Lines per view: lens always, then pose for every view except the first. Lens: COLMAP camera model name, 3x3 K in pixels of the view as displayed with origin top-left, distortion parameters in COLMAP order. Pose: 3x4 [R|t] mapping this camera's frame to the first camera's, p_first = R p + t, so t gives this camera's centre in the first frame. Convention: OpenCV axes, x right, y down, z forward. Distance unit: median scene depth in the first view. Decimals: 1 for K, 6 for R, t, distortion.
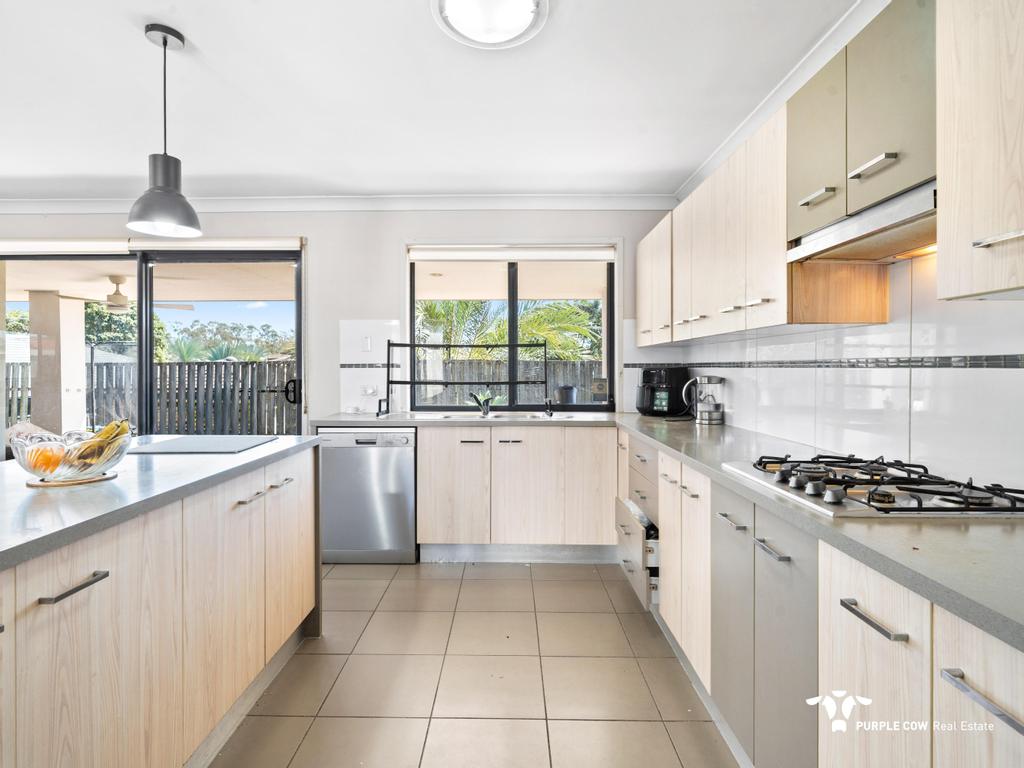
lens RADIAL K [[530.0, 0, 510.2], [0, 530.0, 363.3], [0, 0, 1]] dist [-0.025654, -0.000055]
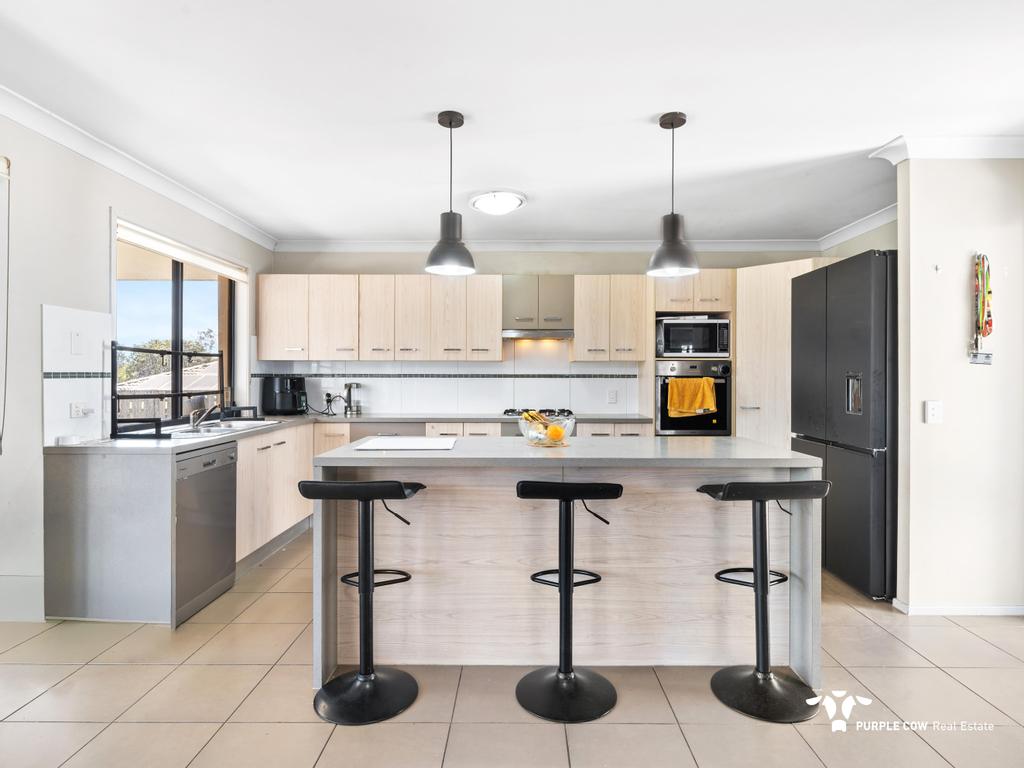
lens RADIAL K [[521.5, 0, 511.8], [0, 521.5, 376.3], [0, 0, 1]] dist [-0.001535, -0.000005]
pose [[0.008229, -0.000336, 0.999966, -0.948329], [-0.010566, 0.999944, 0.000423, -0.000335], [-0.999910, -0.010569, 0.008225, 0.431159]]
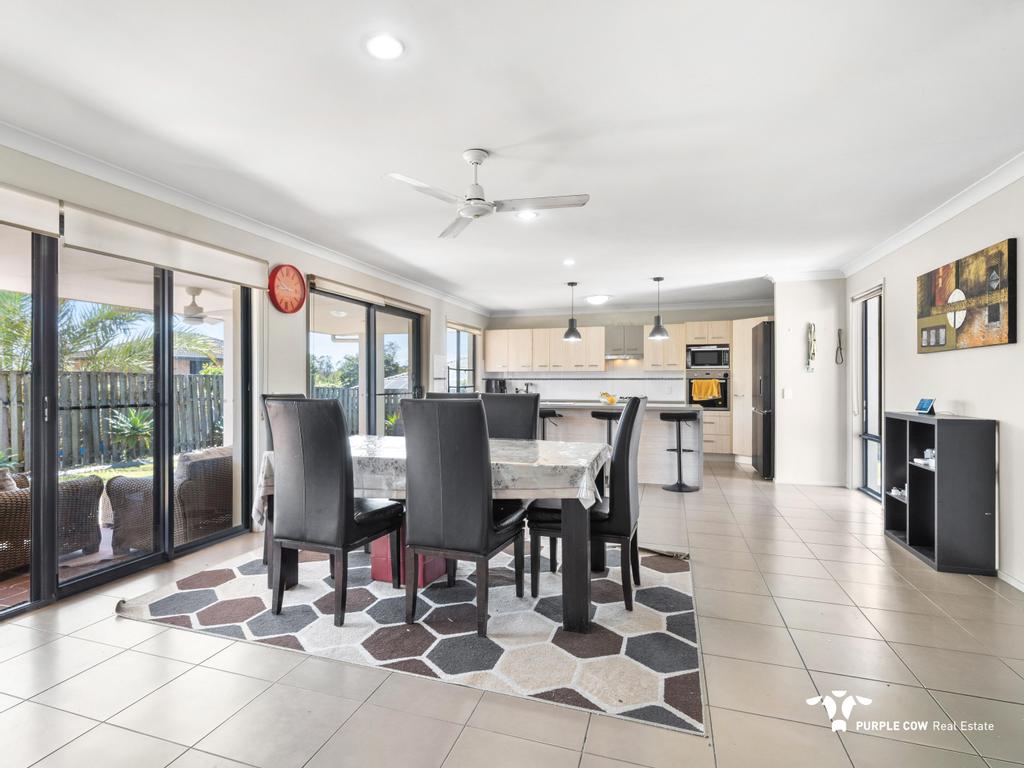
lens RADIAL K [[533.0, 0, 485.7], [0, 533.0, 381.3], [0, 0, 1]] dist [-0.000159, 0.000044]
pose [[0.325375, 0.000203, 0.945585, -2.154876], [-0.008020, 0.999965, 0.002545, 0.007654], [-0.945551, -0.008412, 0.325365, 0.192771]]
